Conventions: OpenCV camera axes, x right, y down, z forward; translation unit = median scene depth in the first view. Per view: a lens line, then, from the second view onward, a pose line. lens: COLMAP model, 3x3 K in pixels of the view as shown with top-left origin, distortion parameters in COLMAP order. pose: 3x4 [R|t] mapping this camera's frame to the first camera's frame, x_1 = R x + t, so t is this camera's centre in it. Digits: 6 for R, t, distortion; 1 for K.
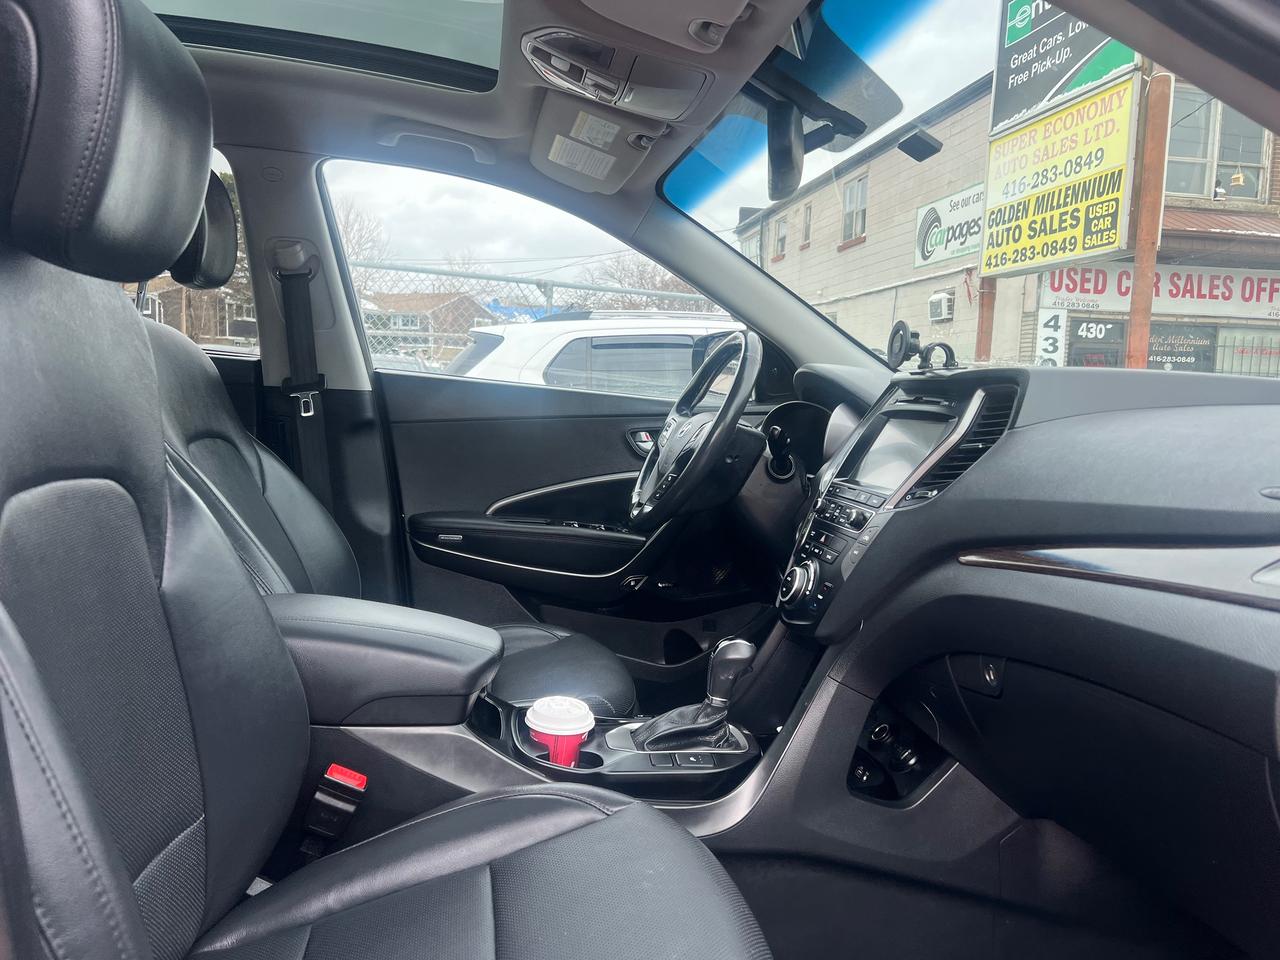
lens RADIAL K [[967.6, 0, 643.0], [0, 967.6, 484.6], [0, 0, 1]] dist [0.039462, -0.034475]
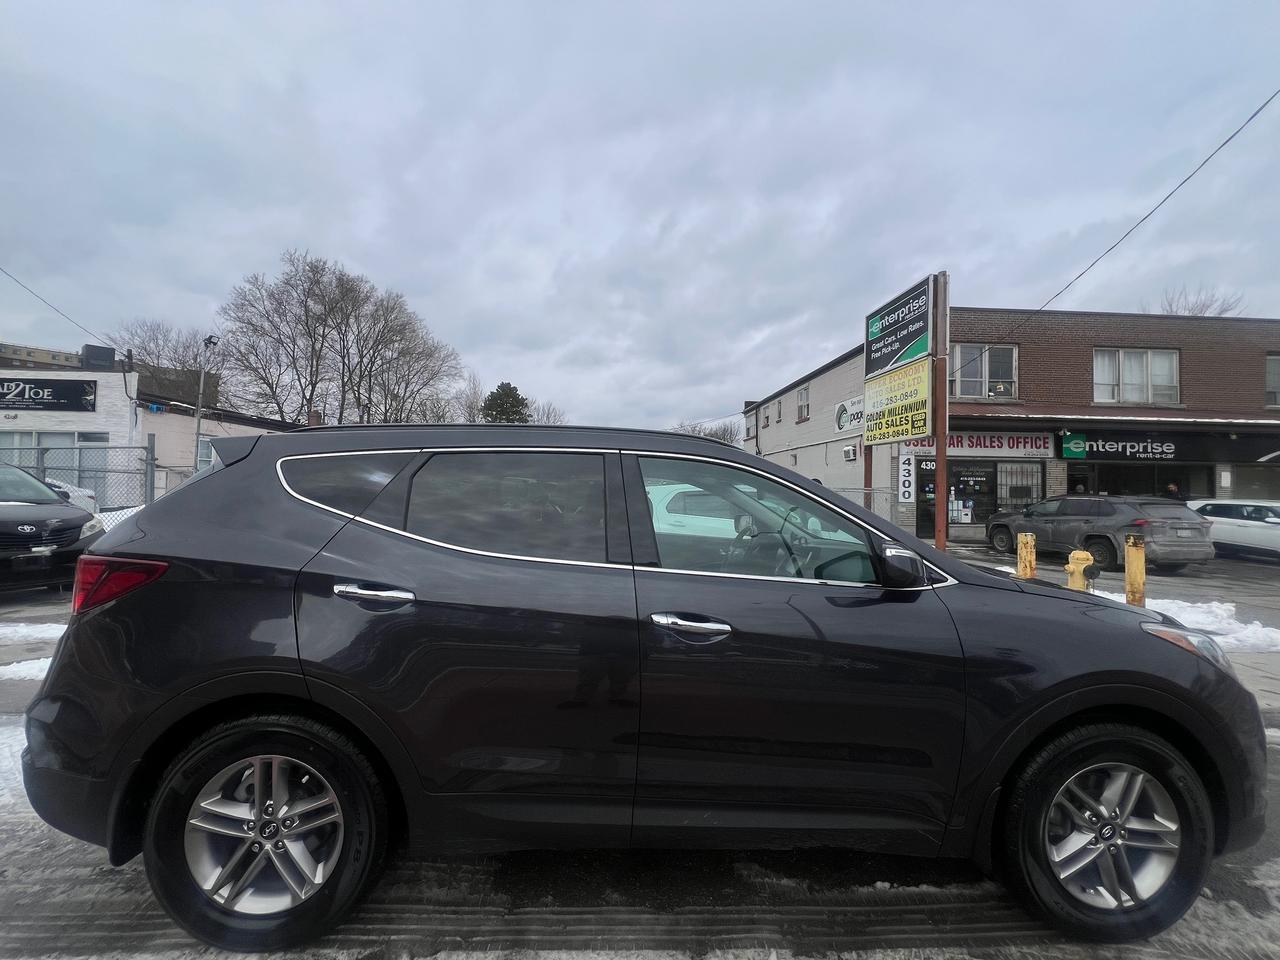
lens RADIAL K [[516.8, 0, 634.1], [0, 516.8, 477.0], [0, 0, 1]] dist [-0.000597, -0.000531]
pose [[0.993023, -0.019843, -0.116237, -0.013139], [0.005840, 0.992806, -0.119589, -0.018063], [0.117774, 0.118076, 0.985996, -0.134404]]
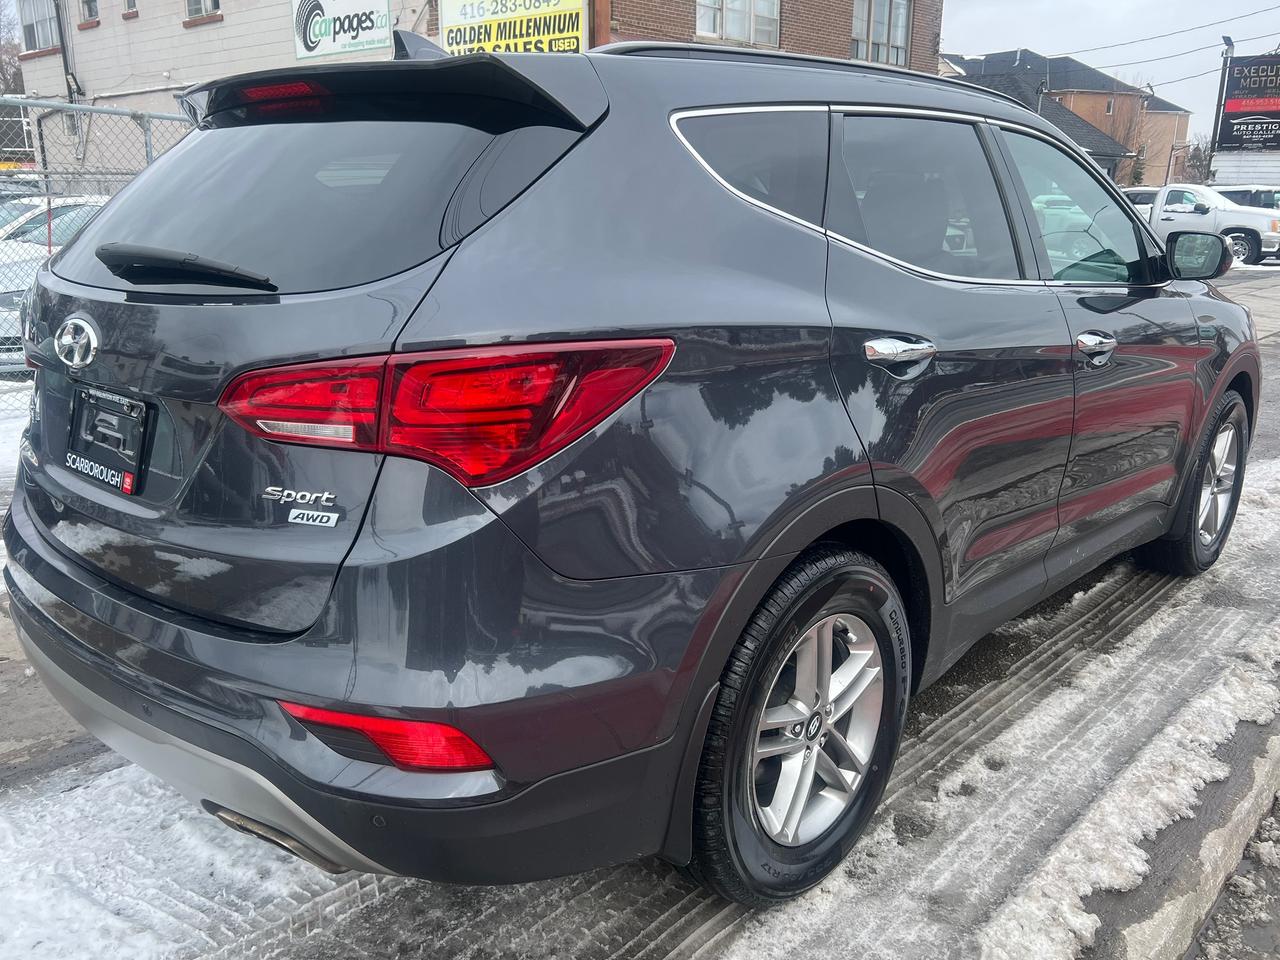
lens RADIAL K [[1083.3, 0, 643.9], [0, 1083.3, 489.3], [0, 0, 1]] dist [0.007357, 0.011548]
pose [[0.776789, -0.199063, 0.597473, -0.289014], [0.083828, 0.972969, 0.215182, -0.025670], [-0.624157, -0.117066, 0.772479, -0.119073]]
